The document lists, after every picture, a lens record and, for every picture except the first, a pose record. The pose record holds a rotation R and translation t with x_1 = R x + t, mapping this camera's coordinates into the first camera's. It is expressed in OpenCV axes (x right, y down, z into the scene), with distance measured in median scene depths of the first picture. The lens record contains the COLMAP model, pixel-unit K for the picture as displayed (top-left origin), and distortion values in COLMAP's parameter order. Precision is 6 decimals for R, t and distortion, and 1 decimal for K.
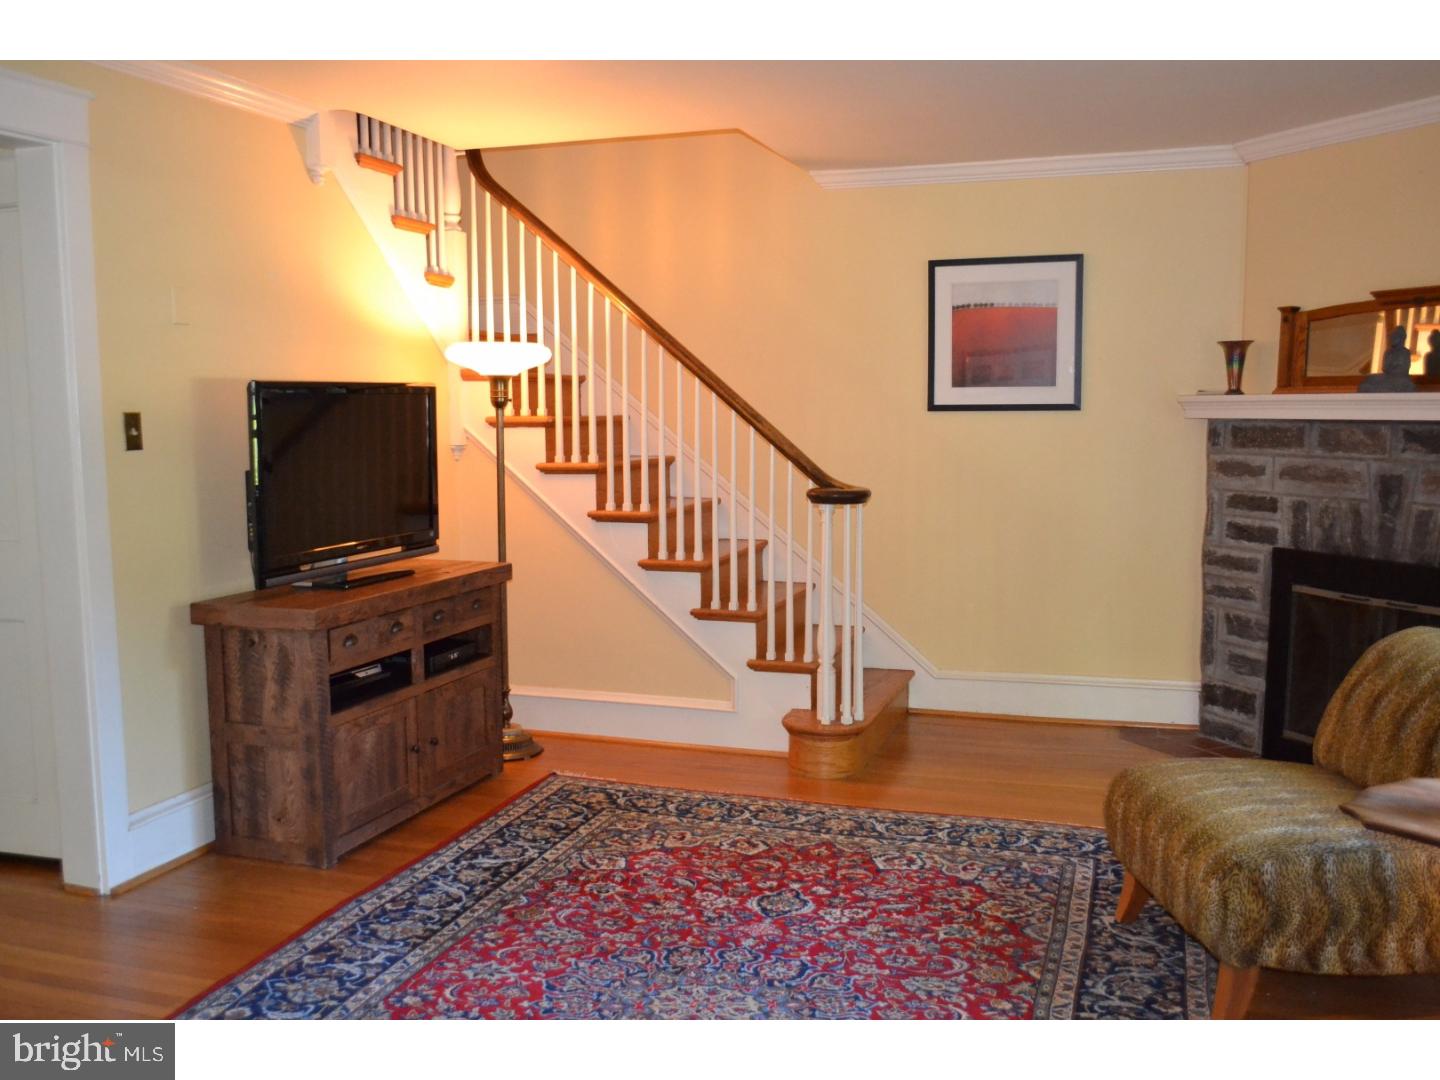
lens RADIAL K [[1284.6, 0, 721.0], [0, 1284.6, 544.8], [0, 0, 1]] dist [-0.032367, 0.018396]
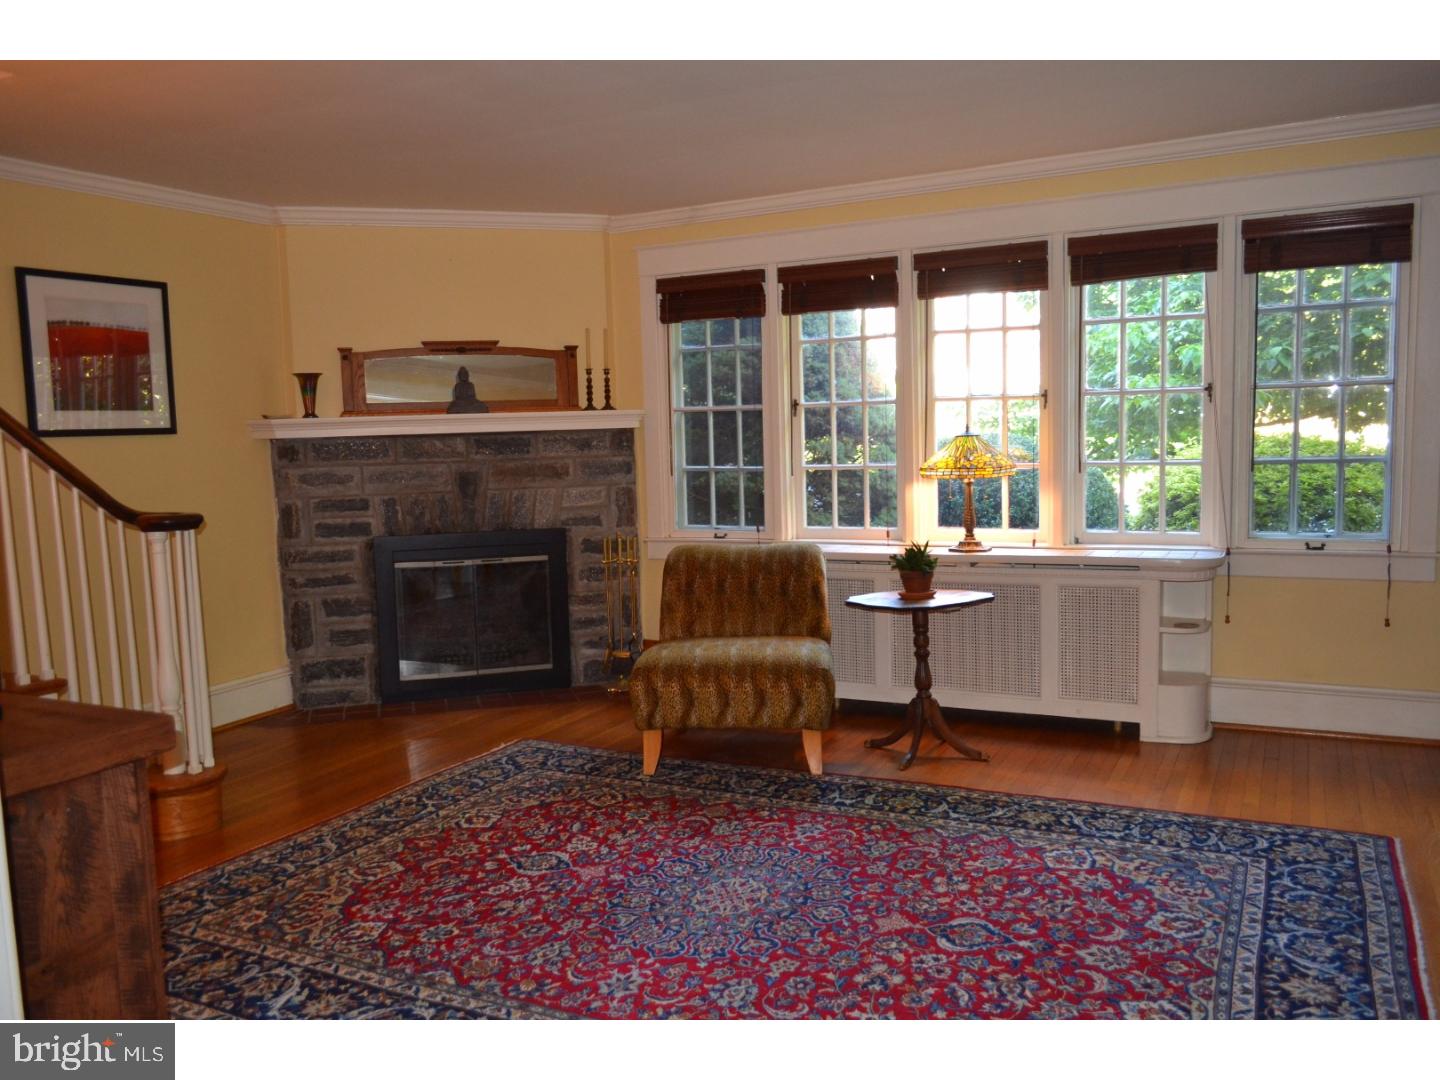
lens RADIAL K [[1138.5, 0, 720.7], [0, 1138.5, 540.3], [0, 0, 1]] dist [-0.005995, -0.000050]
pose [[0.159832, -0.094353, 0.982625, -0.750044], [0.136760, 0.987939, 0.072618, -0.035920], [-0.977625, 0.122777, 0.170808, 0.569511]]
